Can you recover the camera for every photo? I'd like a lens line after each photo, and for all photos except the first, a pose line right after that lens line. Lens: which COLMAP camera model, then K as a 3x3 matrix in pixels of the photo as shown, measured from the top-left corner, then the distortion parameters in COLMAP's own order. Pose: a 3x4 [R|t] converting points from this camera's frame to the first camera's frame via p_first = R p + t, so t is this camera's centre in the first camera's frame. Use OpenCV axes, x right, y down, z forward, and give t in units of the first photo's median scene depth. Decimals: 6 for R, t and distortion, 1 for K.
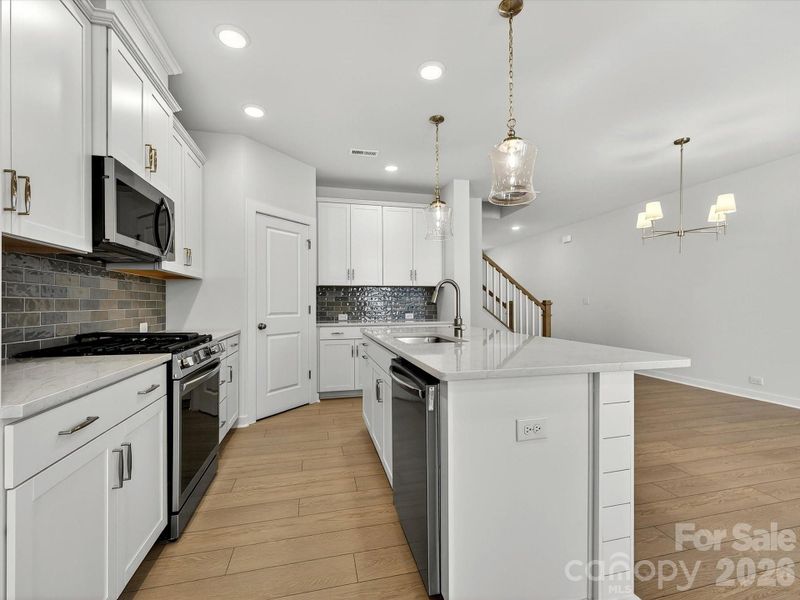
lens RADIAL K [[361.1, 0, 396.2], [0, 361.1, 303.1], [0, 0, 1]] dist [-0.001492, -0.000389]
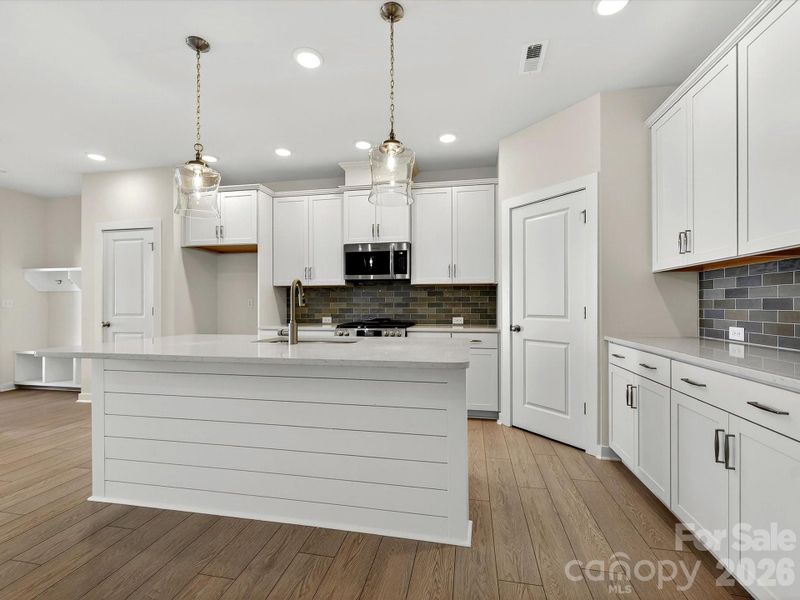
lens RADIAL K [[360.9, 0, 402.7], [0, 360.9, 306.7], [0, 0, 1]] dist [0.003053, 0.000429]
pose [[-0.404416, 0.006556, -0.914552, 0.603768], [0.003662, 0.999978, 0.005549, 0.001057], [0.914568, -0.001105, -0.404431, 1.118908]]
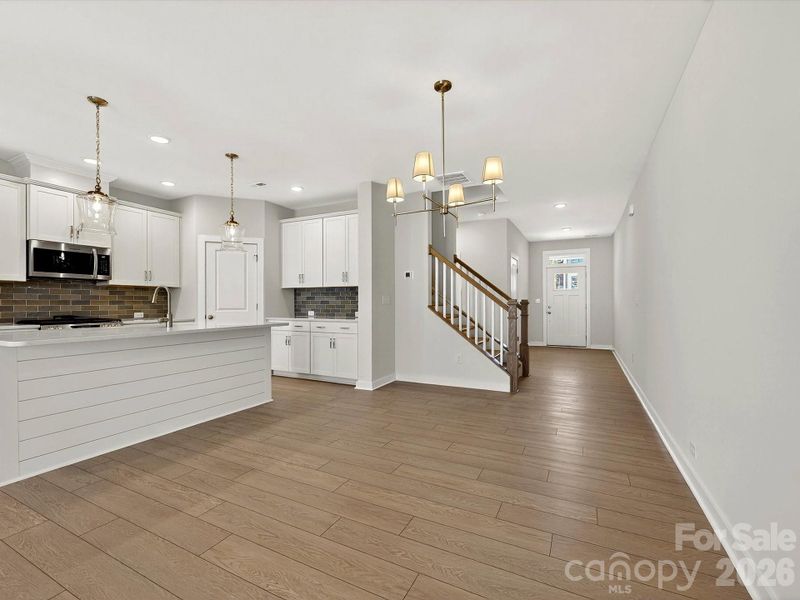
lens RADIAL K [[361.1, 0, 396.2], [0, 361.1, 303.1], [0, 0, 1]] dist [-0.001492, -0.000389]
pose [[0.757242, 0.002651, -0.653129, 1.203455], [-0.000707, 0.999995, 0.003240, -0.000334], [0.653134, -0.001992, 0.757240, 0.372417]]
